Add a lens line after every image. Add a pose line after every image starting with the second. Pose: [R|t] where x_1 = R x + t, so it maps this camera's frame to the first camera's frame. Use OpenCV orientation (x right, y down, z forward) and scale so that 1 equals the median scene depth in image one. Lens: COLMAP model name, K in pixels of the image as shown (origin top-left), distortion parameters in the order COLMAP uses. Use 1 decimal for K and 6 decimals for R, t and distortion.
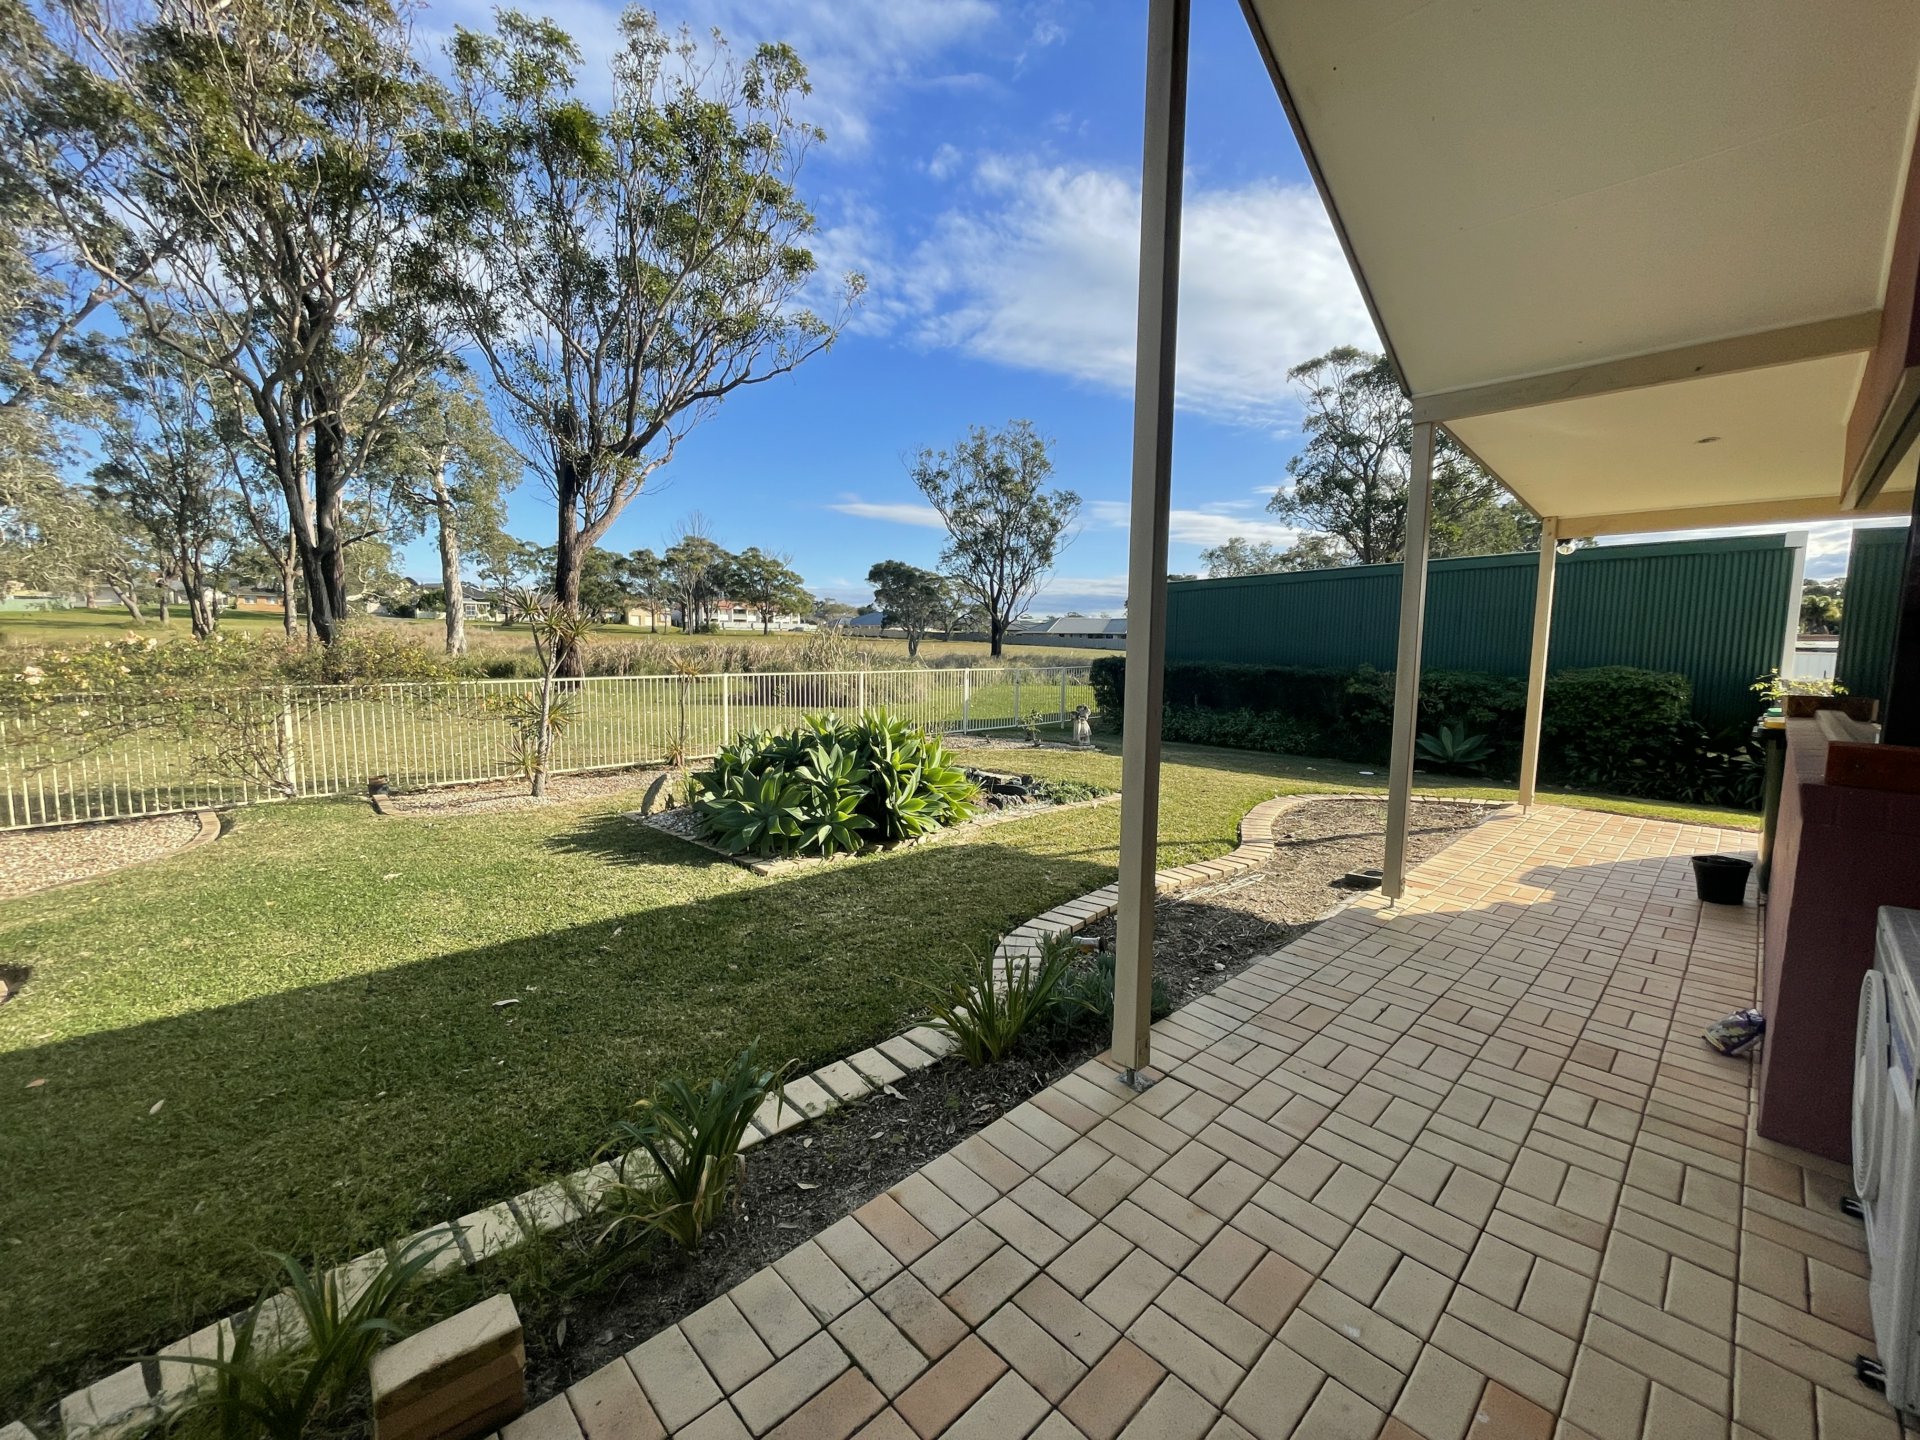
lens RADIAL K [[773.5, 0, 962.9], [0, 773.5, 709.0], [0, 0, 1]] dist [-0.000045, -0.000222]
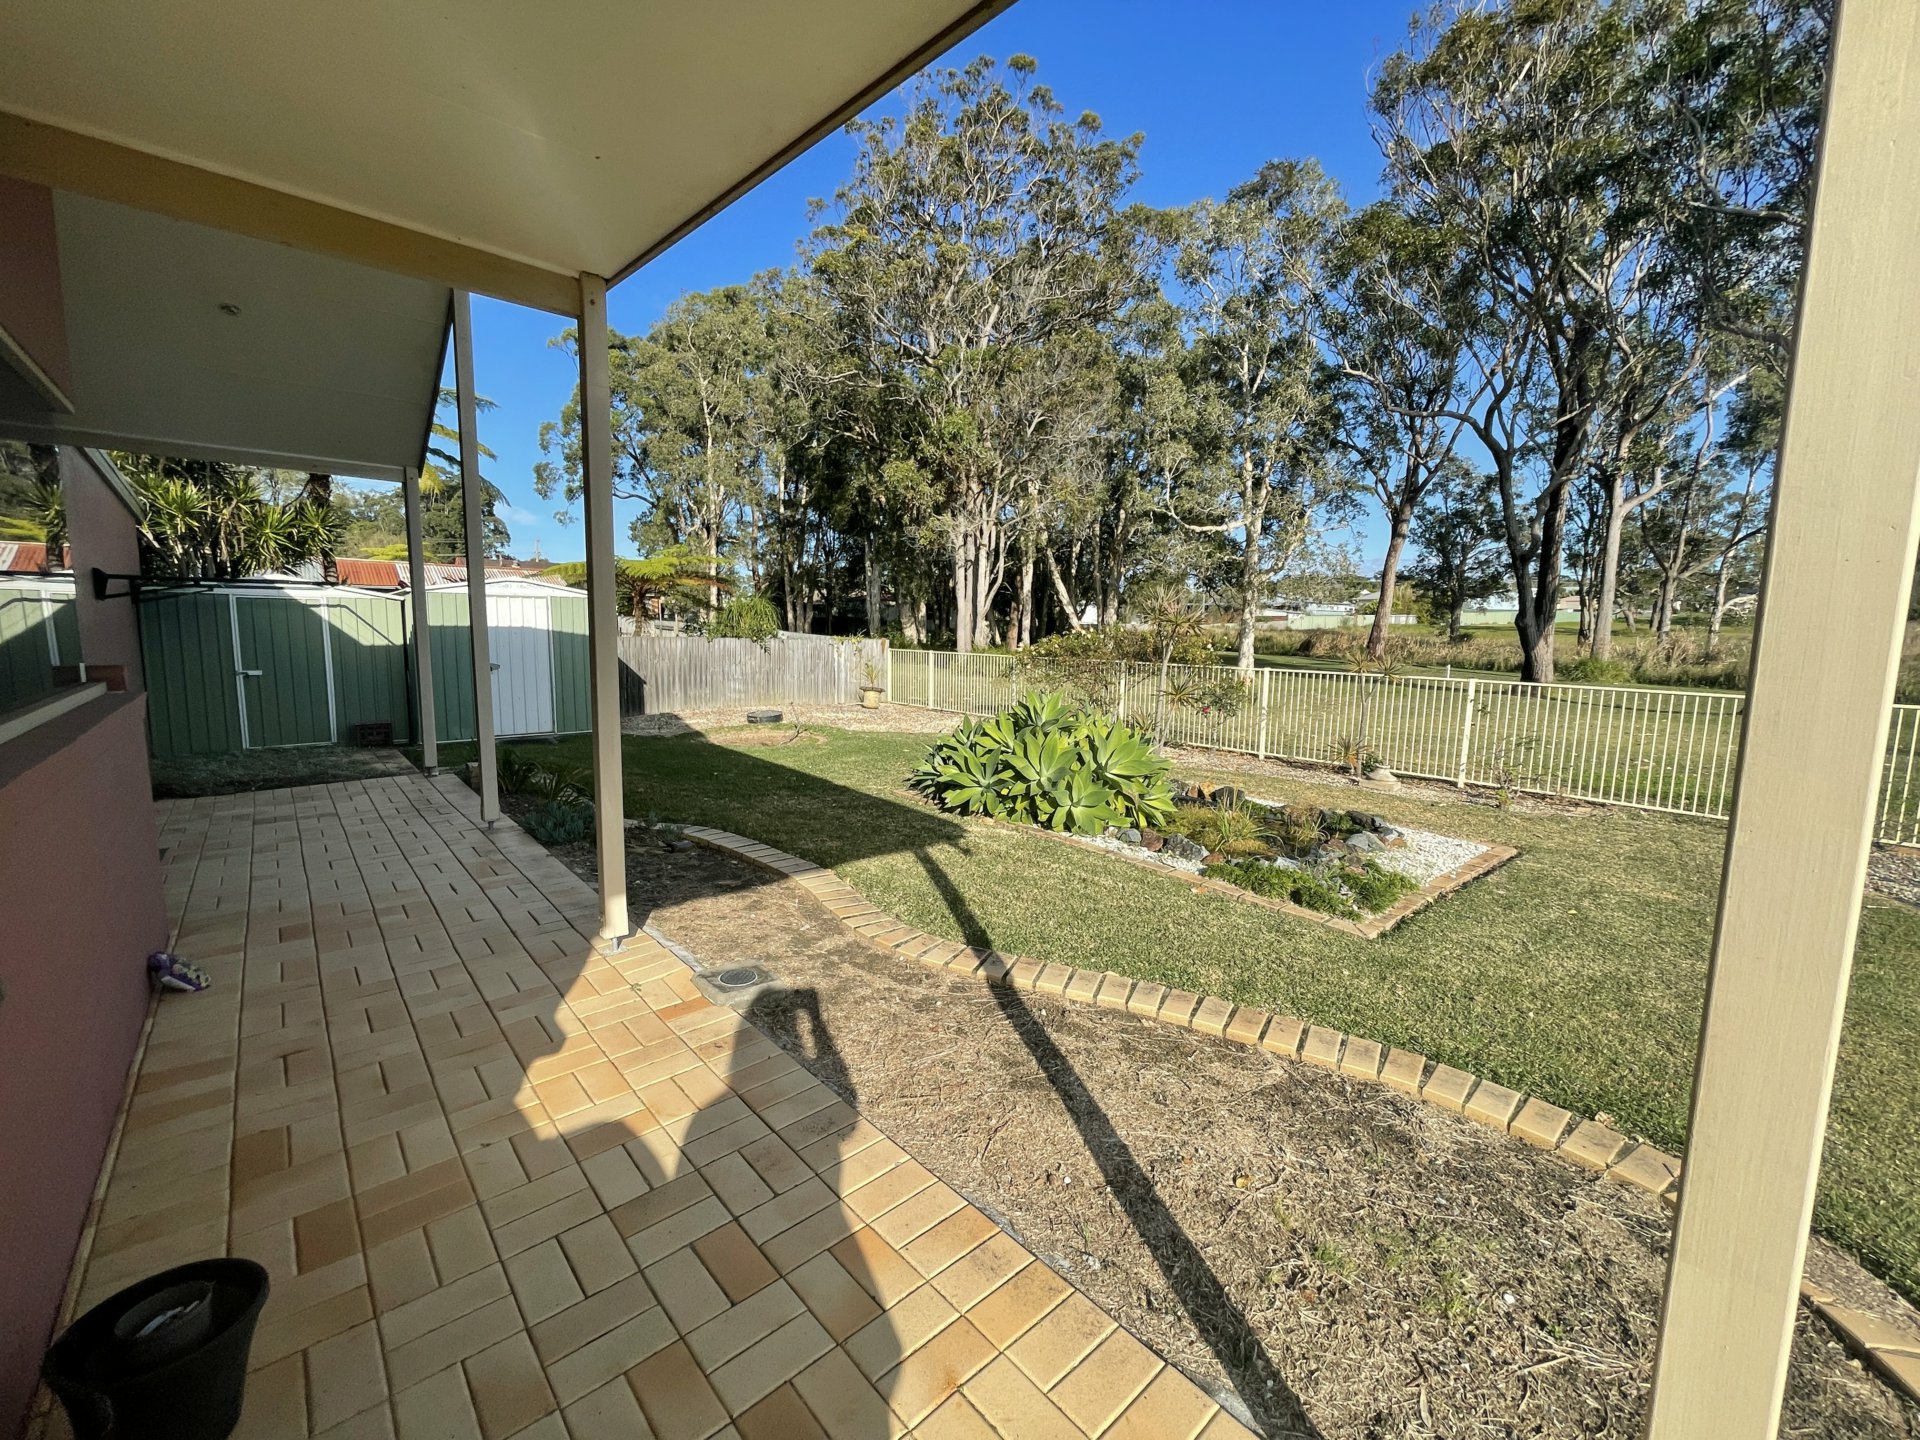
lens RADIAL K [[773.5, 0, 961.9], [0, 773.5, 722.1], [0, 0, 1]] dist [-0.000045, -0.000222]
pose [[-0.031171, 0.113586, -0.993039, 0.962226], [-0.106695, 0.987467, 0.116297, -0.078165], [0.993803, 0.109578, -0.018662, 0.970499]]
